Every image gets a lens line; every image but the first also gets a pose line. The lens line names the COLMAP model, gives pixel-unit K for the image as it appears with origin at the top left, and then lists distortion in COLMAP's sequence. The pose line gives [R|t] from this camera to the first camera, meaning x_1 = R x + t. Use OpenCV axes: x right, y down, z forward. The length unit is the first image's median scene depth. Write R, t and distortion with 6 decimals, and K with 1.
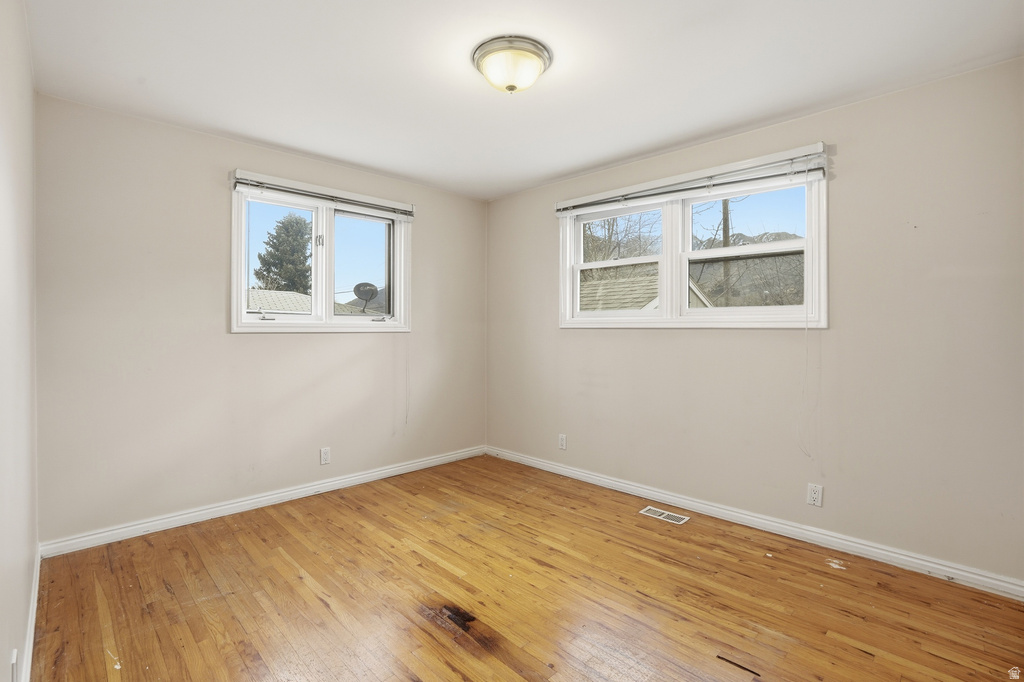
lens RADIAL K [[470.7, 0, 511.2], [0, 470.7, 334.4], [0, 0, 1]] dist [-0.032607, -0.000078]
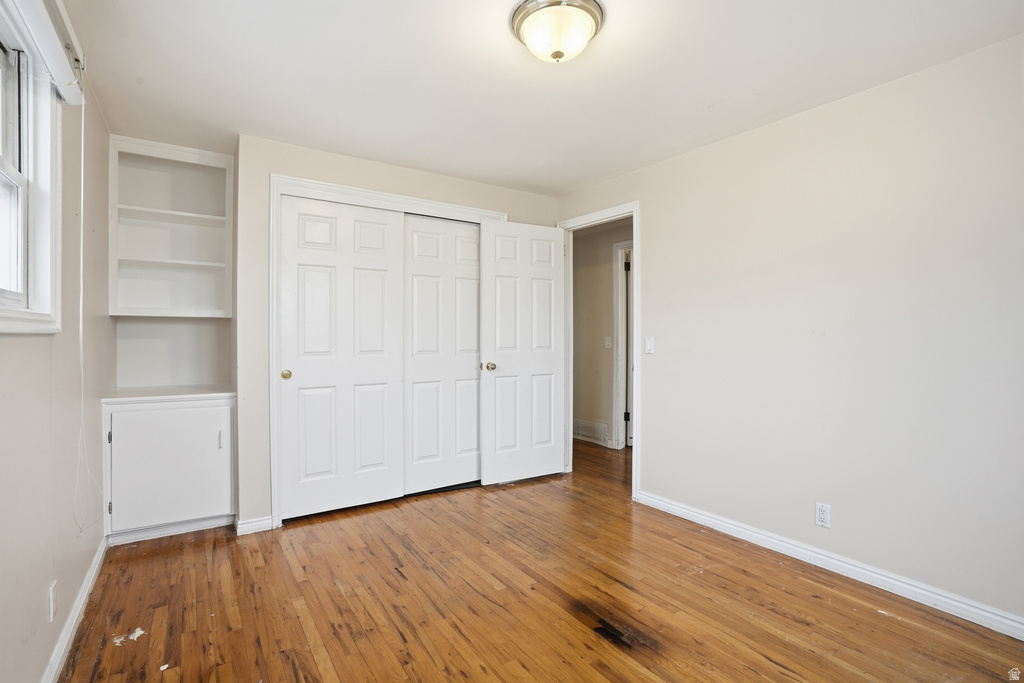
lens RADIAL K [[470.7, 0, 512.8], [0, 470.7, 341.0], [0, 0, 1]] dist [-0.032607, -0.000078]
pose [[-0.983917, -0.008507, 0.178425, -0.075882], [-0.003541, 0.999598, 0.028133, -0.027821], [-0.178593, 0.027049, -0.983551, 1.927451]]
